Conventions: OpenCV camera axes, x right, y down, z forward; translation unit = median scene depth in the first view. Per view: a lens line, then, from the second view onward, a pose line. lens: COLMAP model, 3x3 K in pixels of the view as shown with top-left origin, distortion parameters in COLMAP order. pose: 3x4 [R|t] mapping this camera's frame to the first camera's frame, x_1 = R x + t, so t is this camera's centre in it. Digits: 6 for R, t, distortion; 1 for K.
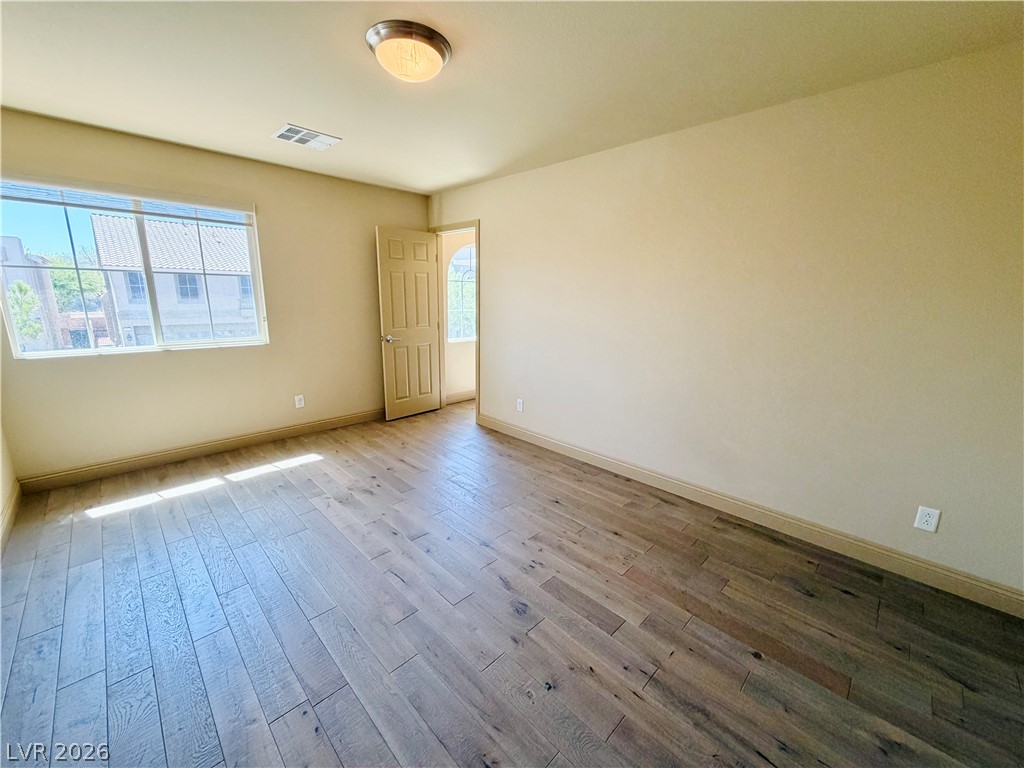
lens RADIAL K [[415.8, 0, 506.3], [0, 415.8, 386.8], [0, 0, 1]] dist [0.025878, 0.000348]
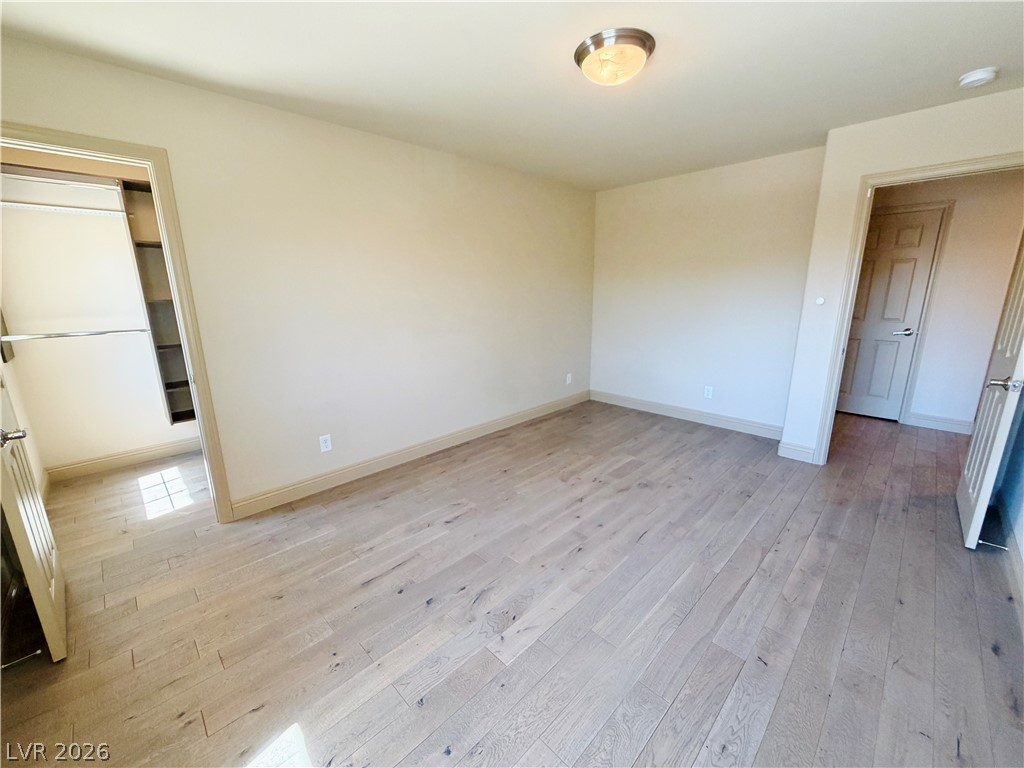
lens RADIAL K [[415.8, 0, 506.3], [0, 415.8, 386.8], [0, 0, 1]] dist [0.025878, 0.000348]
pose [[-0.014046, -0.248190, 0.968610, -1.061142], [0.230558, 0.941798, 0.244663, -0.252151], [-0.972957, 0.226758, 0.043994, 1.023144]]
